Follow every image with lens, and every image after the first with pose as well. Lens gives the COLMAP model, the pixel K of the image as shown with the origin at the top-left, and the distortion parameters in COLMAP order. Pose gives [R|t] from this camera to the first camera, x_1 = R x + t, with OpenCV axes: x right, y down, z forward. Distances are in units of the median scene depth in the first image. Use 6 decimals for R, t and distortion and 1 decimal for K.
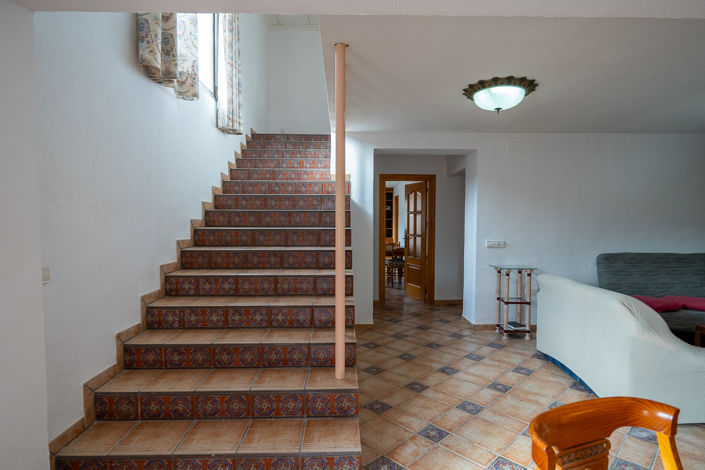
lens RADIAL K [[395.6, 0, 352.5], [0, 395.6, 235.0], [0, 0, 1]] dist [-0.000282, -0.000012]
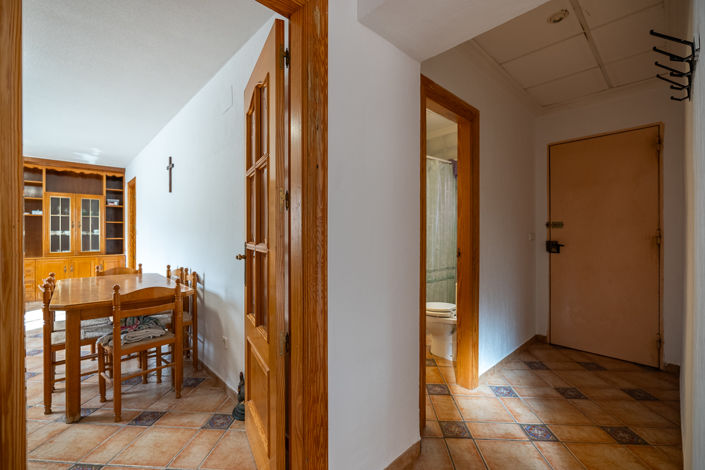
lens RADIAL K [[320.6, 0, 352.5], [0, 320.6, 235.0], [0, 0, 1]] dist [-0.020628, 0.014622]
pose [[0.754631, -0.002643, 0.656145, 0.086669], [0.027388, 0.999247, -0.027475, 0.000069], [-0.655578, 0.038704, 0.754135, 0.776343]]
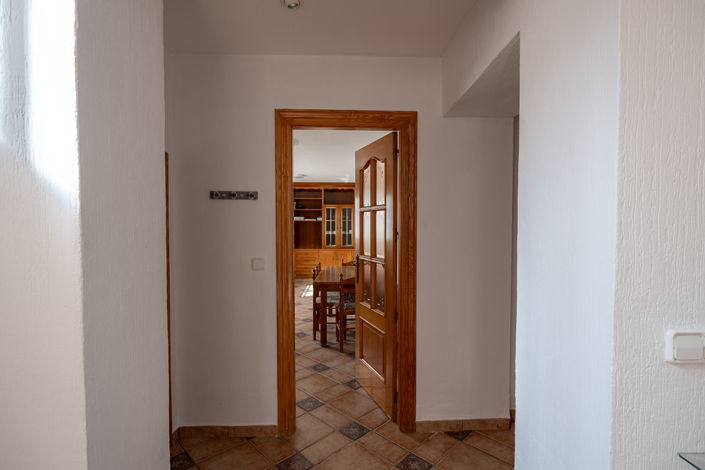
lens RADIAL K [[350.0, 0, 352.5], [0, 350.0, 235.0], [0, 0, 1]] dist [-0.000267, -0.000023]
pose [[0.999982, -0.002652, 0.005307, 0.129936], [0.002726, 0.999898, -0.014022, -0.020979], [-0.005269, 0.014036, 0.999888, 0.590257]]
